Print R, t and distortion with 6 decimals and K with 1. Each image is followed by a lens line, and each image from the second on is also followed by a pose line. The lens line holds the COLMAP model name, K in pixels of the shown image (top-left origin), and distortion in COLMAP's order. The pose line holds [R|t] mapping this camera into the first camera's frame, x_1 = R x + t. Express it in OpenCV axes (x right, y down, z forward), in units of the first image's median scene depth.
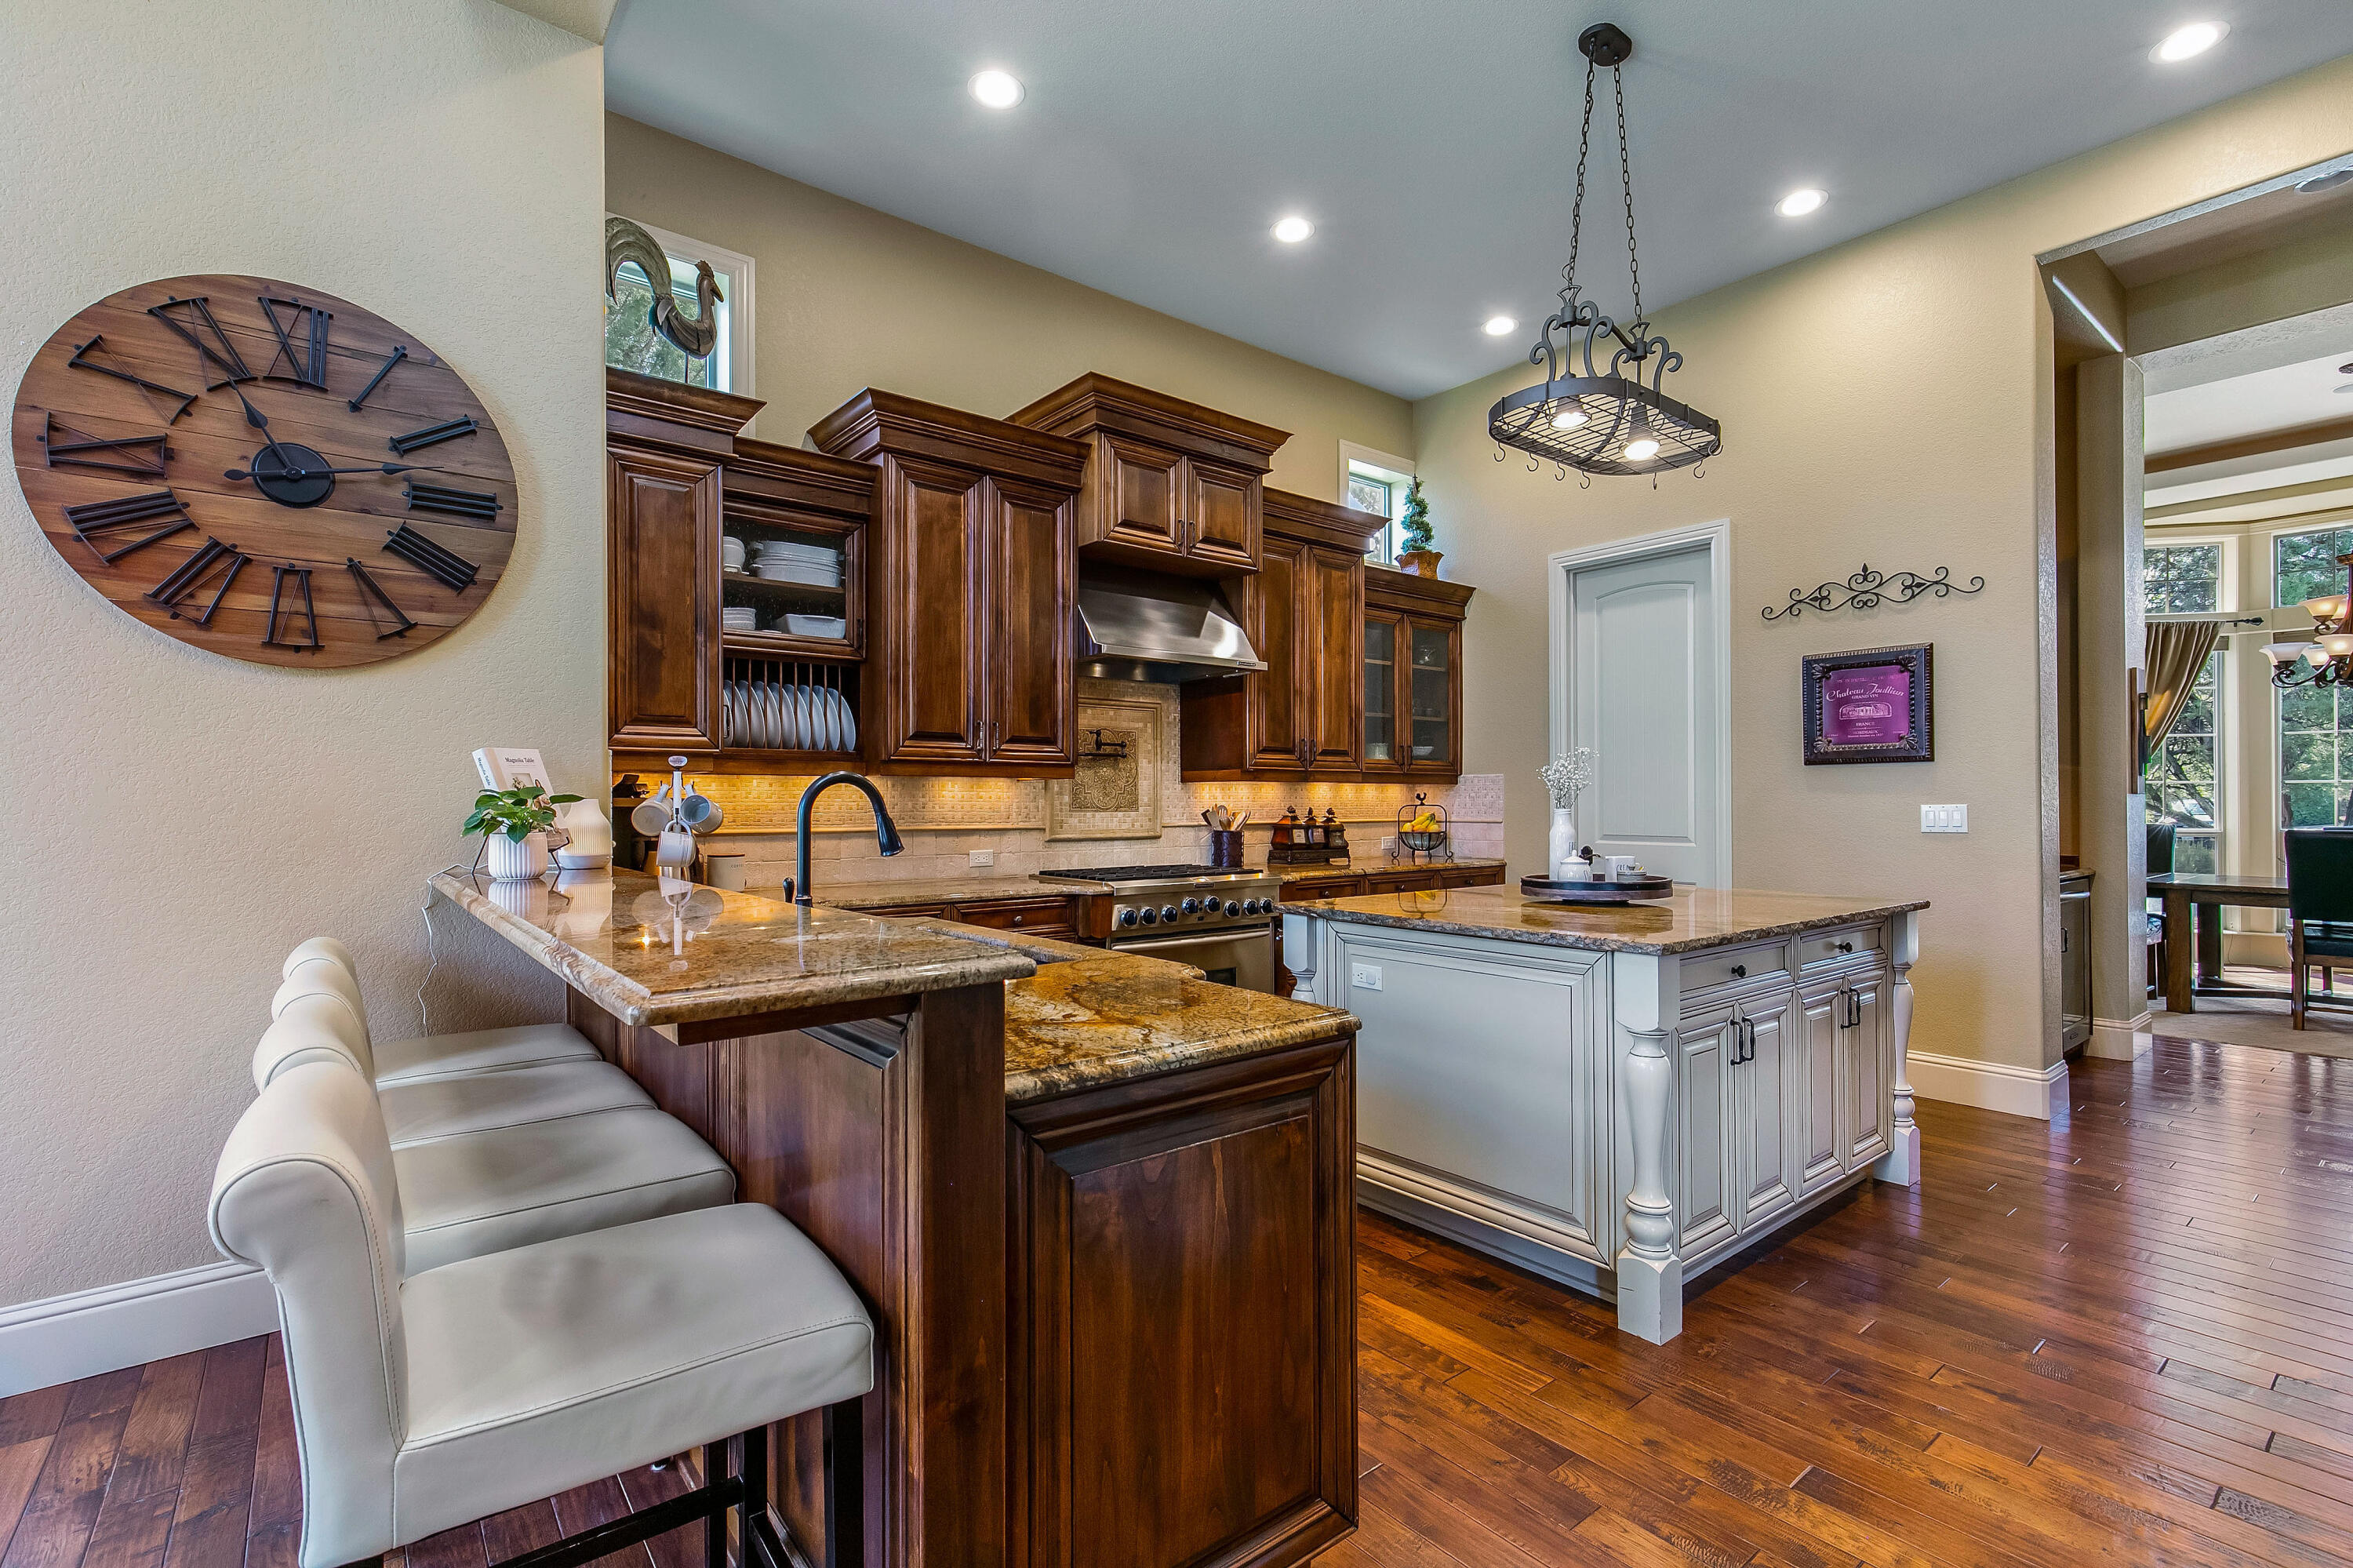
lens RADIAL K [[1057.8, 0, 1154.2], [0, 1057.8, 810.1], [0, 0, 1]] dist [0.001581, -0.000887]
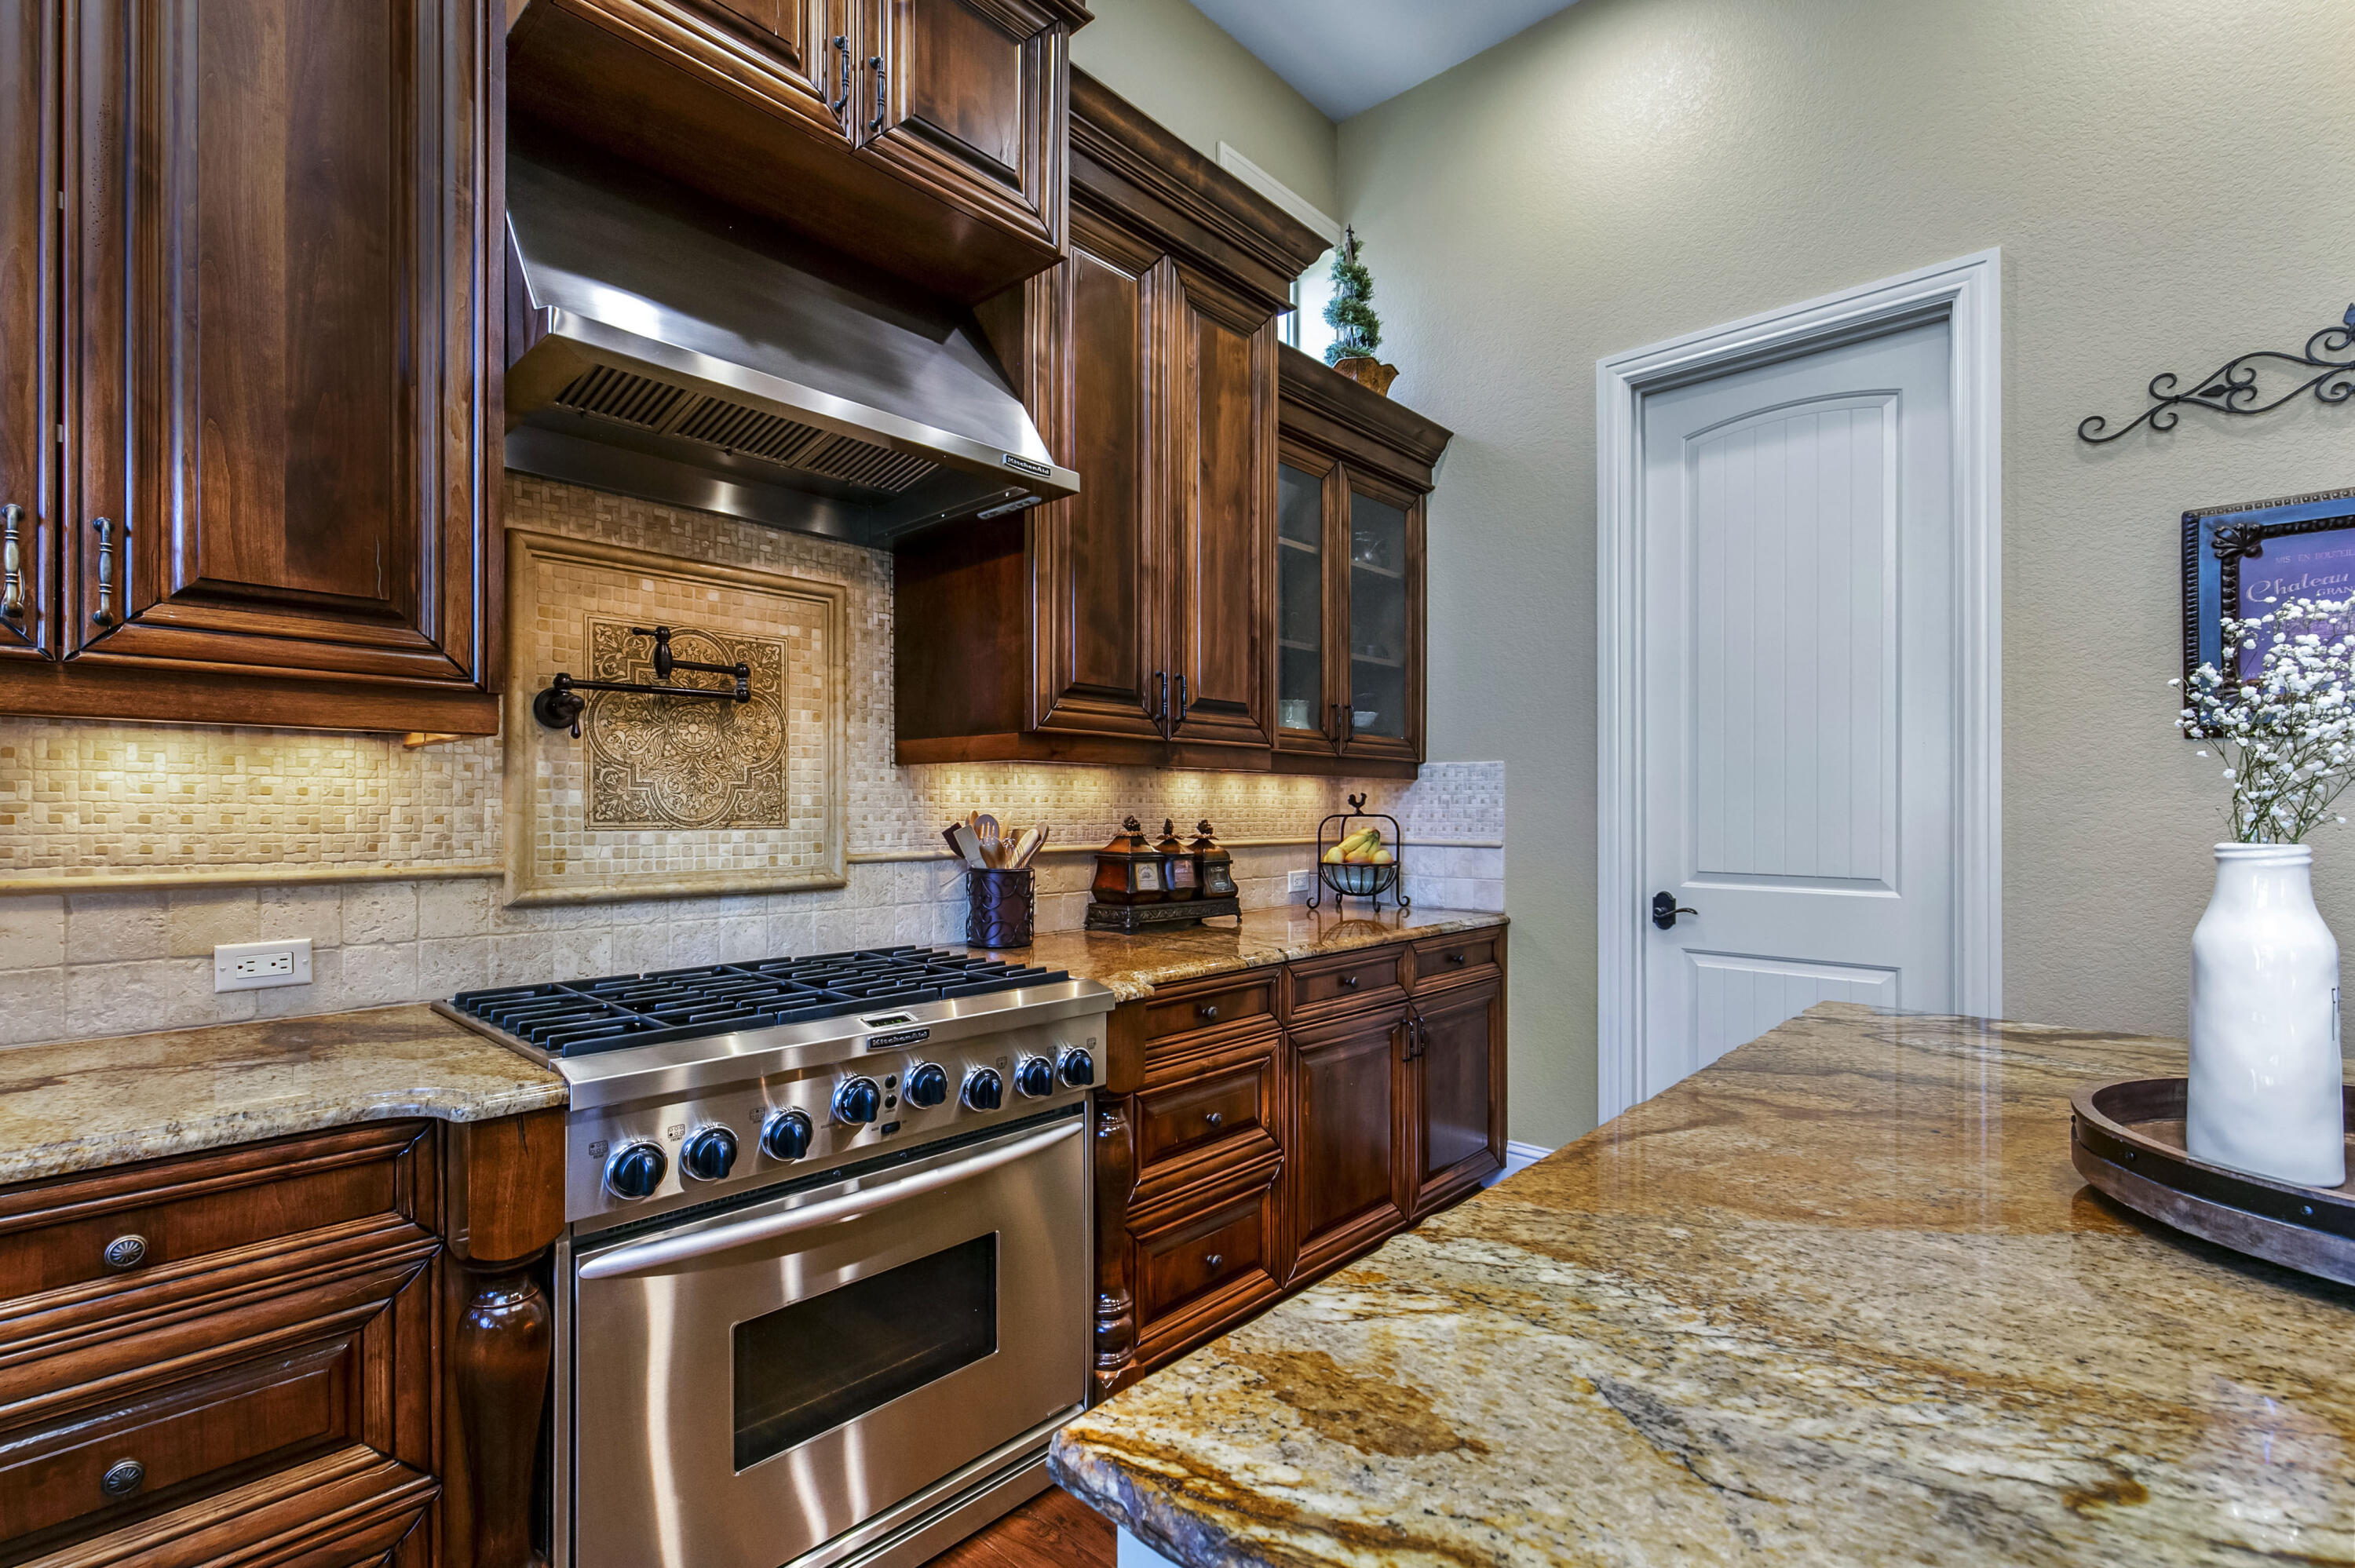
lens RADIAL K [[1058.5, 0, 1155.2], [0, 1058.5, 810.1], [0, 0, 1]] dist [0.001581, -0.000887]
pose [[0.986975, 0.003885, 0.160828, 0.062169], [-0.002934, 0.999977, -0.006153, -0.003846], [-0.160848, 0.005601, 0.986963, 0.521497]]
